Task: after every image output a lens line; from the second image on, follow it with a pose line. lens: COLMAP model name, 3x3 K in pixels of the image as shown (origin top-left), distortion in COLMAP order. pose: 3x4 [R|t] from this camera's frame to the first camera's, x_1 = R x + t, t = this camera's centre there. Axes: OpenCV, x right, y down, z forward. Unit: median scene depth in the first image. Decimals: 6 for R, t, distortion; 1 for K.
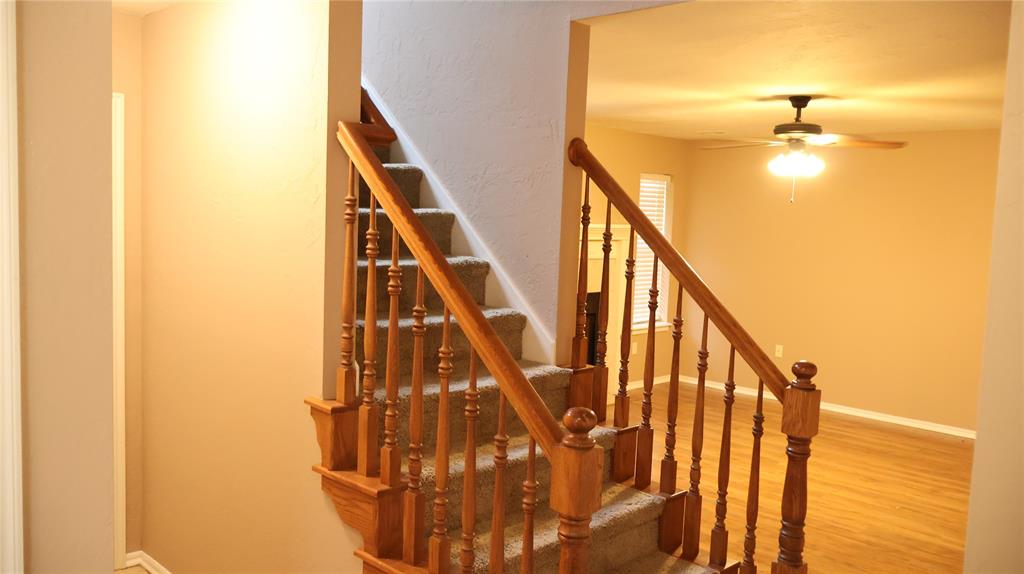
lens RADIAL K [[843.5, 0, 515.3], [0, 843.5, 281.4], [0, 0, 1]] dist [-0.002866, 0.000680]
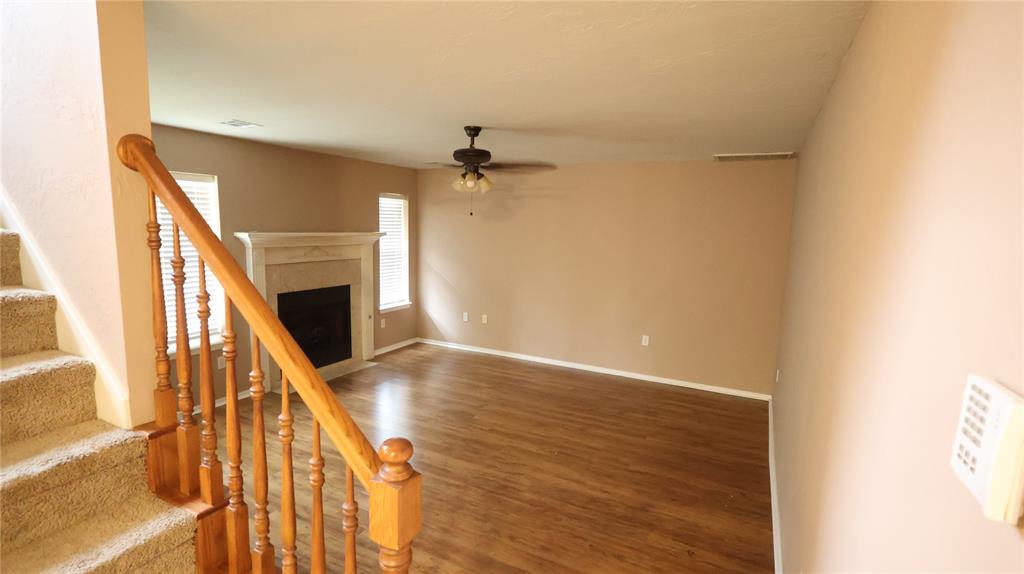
lens RADIAL K [[498.9, 0, 512.0], [0, 498.9, 287.0], [0, 0, 1]] dist [0.000880, 0.000147]
pose [[0.951635, -0.050930, 0.302979, 0.181888], [0.035020, 0.997719, 0.057718, -0.033098], [-0.305227, -0.044316, 0.951248, 0.326312]]
